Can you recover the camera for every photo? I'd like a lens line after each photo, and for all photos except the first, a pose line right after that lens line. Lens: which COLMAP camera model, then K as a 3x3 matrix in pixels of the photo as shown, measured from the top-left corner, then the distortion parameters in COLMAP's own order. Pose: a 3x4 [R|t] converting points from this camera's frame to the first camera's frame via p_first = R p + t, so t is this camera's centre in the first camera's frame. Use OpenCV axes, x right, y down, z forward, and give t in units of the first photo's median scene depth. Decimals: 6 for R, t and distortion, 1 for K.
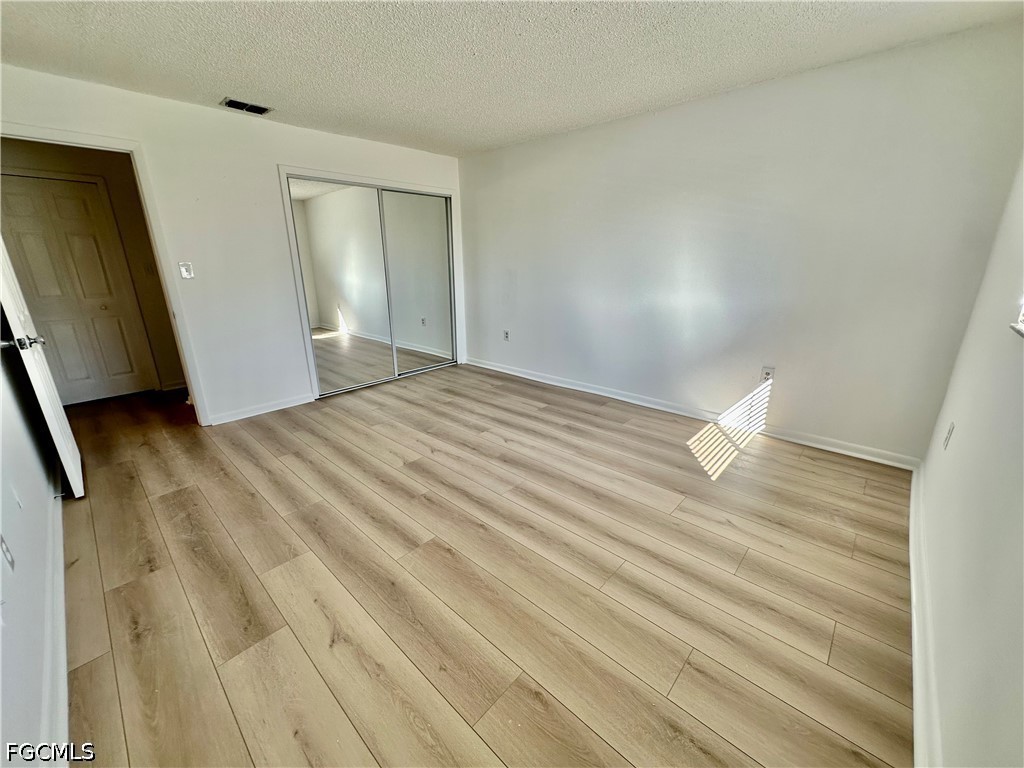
lens RADIAL K [[408.9, 0, 514.2], [0, 408.9, 381.5], [0, 0, 1]] dist [-0.002699, 0.000393]
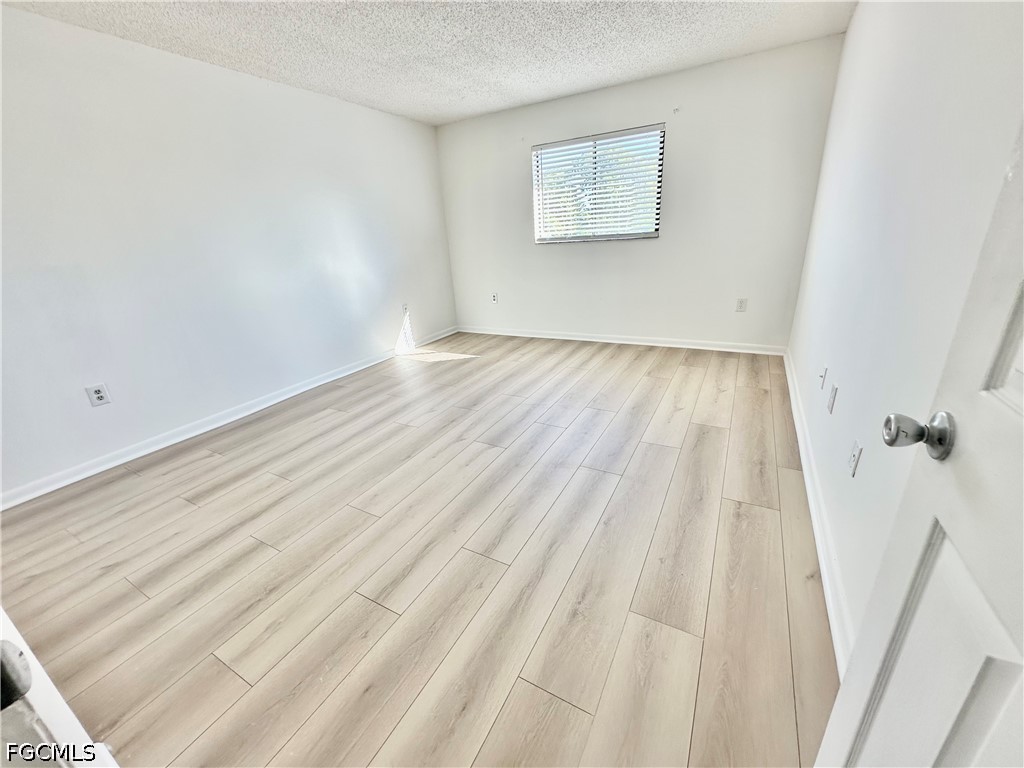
lens RADIAL K [[408.9, 0, 512.3], [0, 408.9, 387.3], [0, 0, 1]] dist [-0.002699, 0.000393]
pose [[-0.236705, -0.321207, 0.916950, -0.957229], [0.343247, 0.855265, 0.388206, -0.222437], [-0.908929, 0.406631, -0.092192, 0.896087]]
